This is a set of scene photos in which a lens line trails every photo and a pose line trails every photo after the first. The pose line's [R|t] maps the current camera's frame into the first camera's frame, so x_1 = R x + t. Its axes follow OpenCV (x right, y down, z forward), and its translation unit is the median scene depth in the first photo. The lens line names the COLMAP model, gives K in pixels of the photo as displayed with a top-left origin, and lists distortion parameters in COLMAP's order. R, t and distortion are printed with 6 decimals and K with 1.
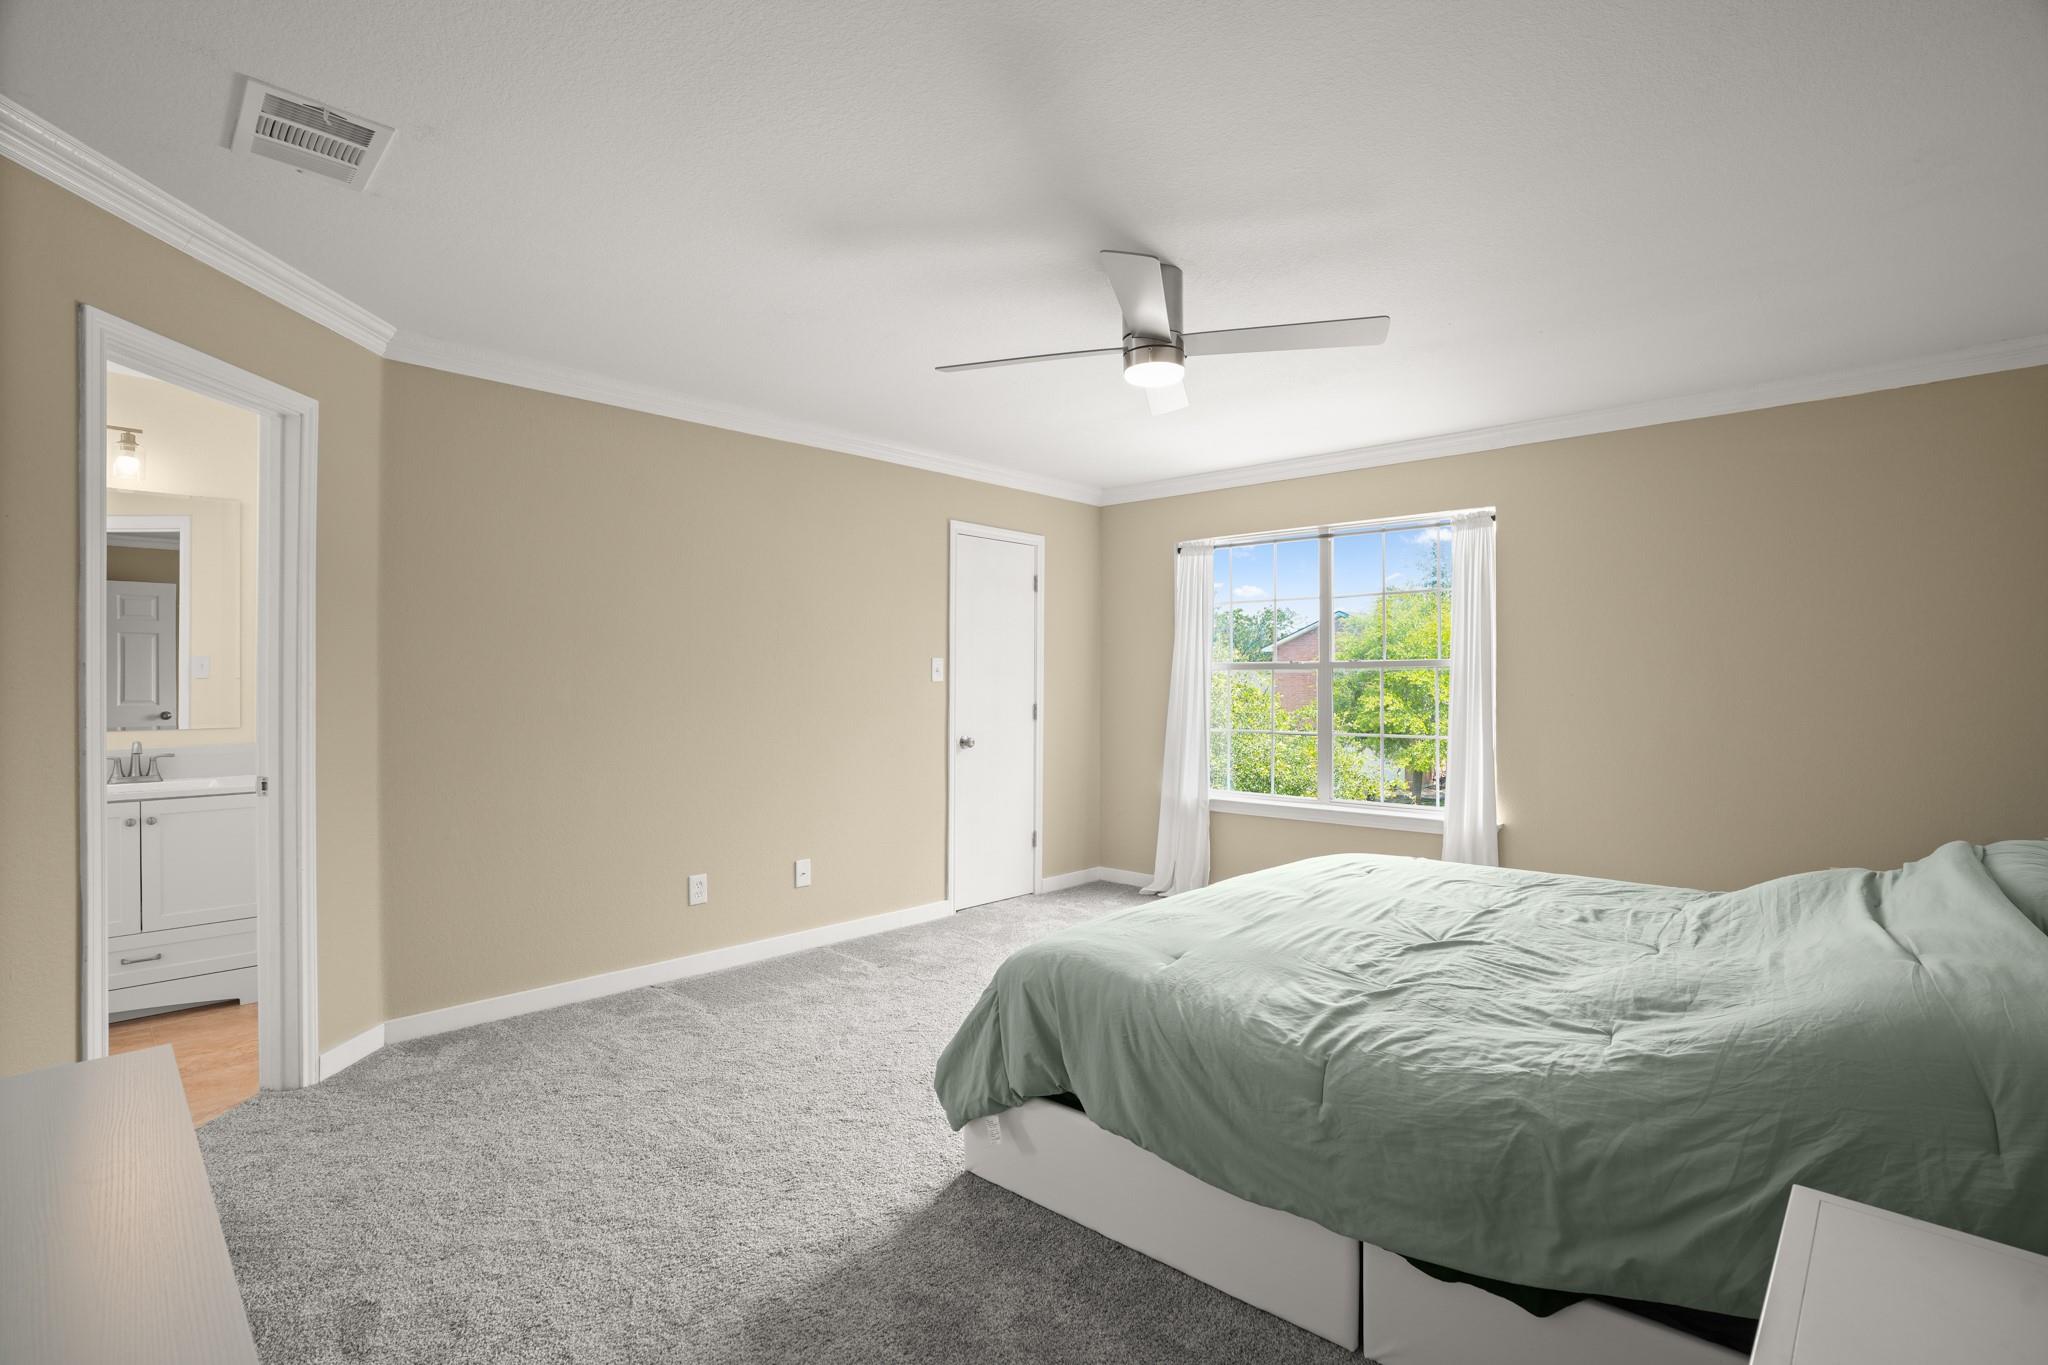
lens RADIAL K [[943.7, 0, 1031.5], [0, 943.7, 678.7], [0, 0, 1]] dist [-0.026295, 0.001370]
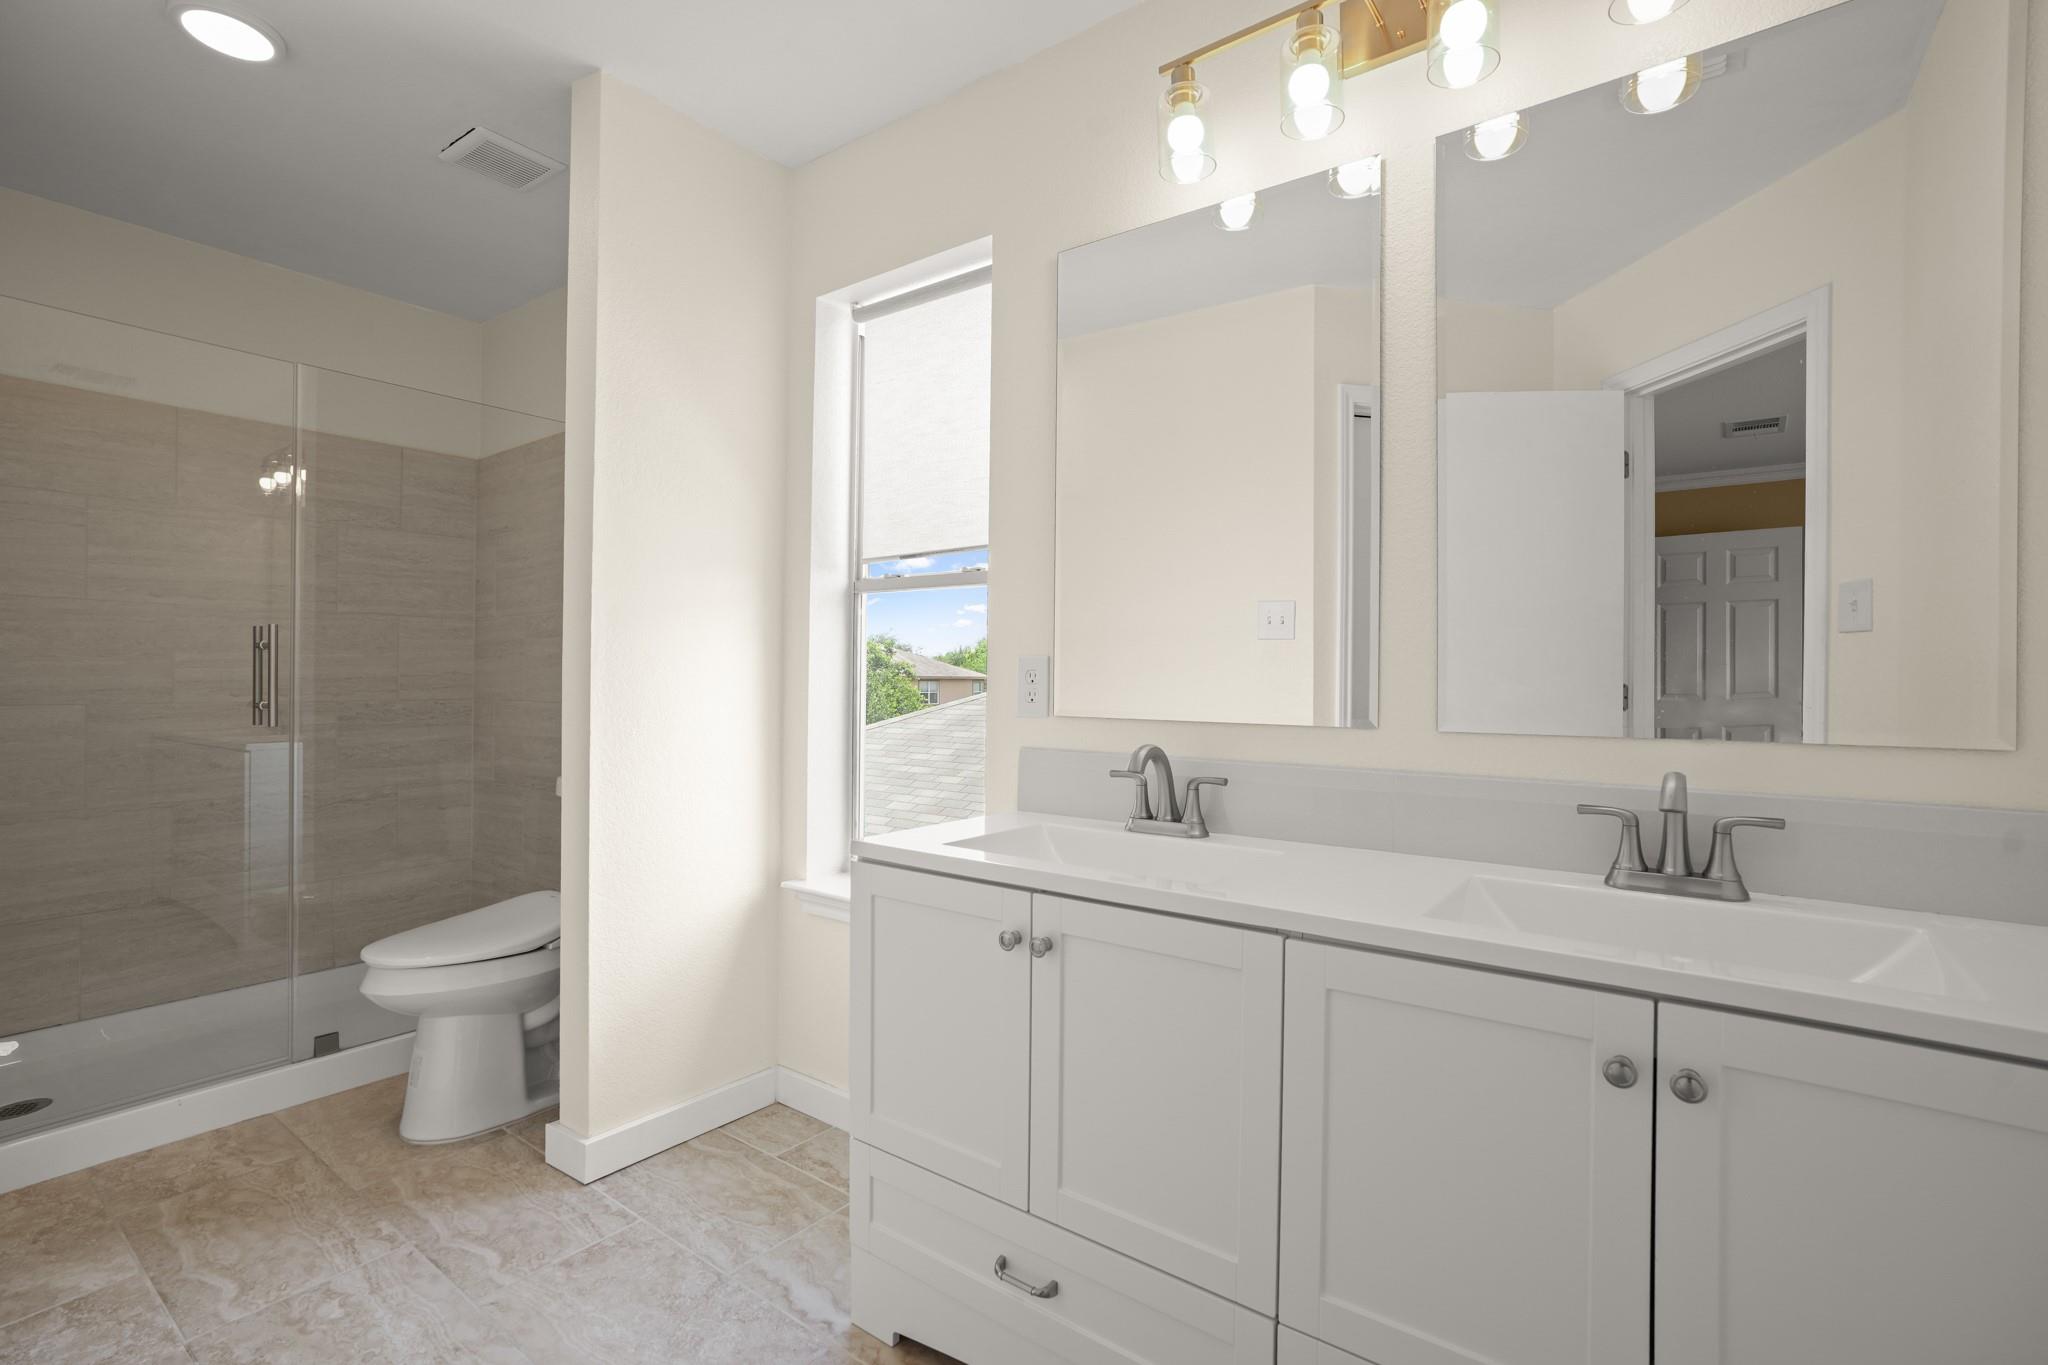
lens RADIAL K [[943.7, 0, 1023.6], [0, 943.7, 677.4], [0, 0, 1]] dist [-0.026295, 0.001370]
pose [[0.123132, -0.001315, -0.992389, -0.350340], [-0.001740, 0.999997, -0.001541, 0.017940], [0.992389, 0.001917, 0.123129, 0.381248]]
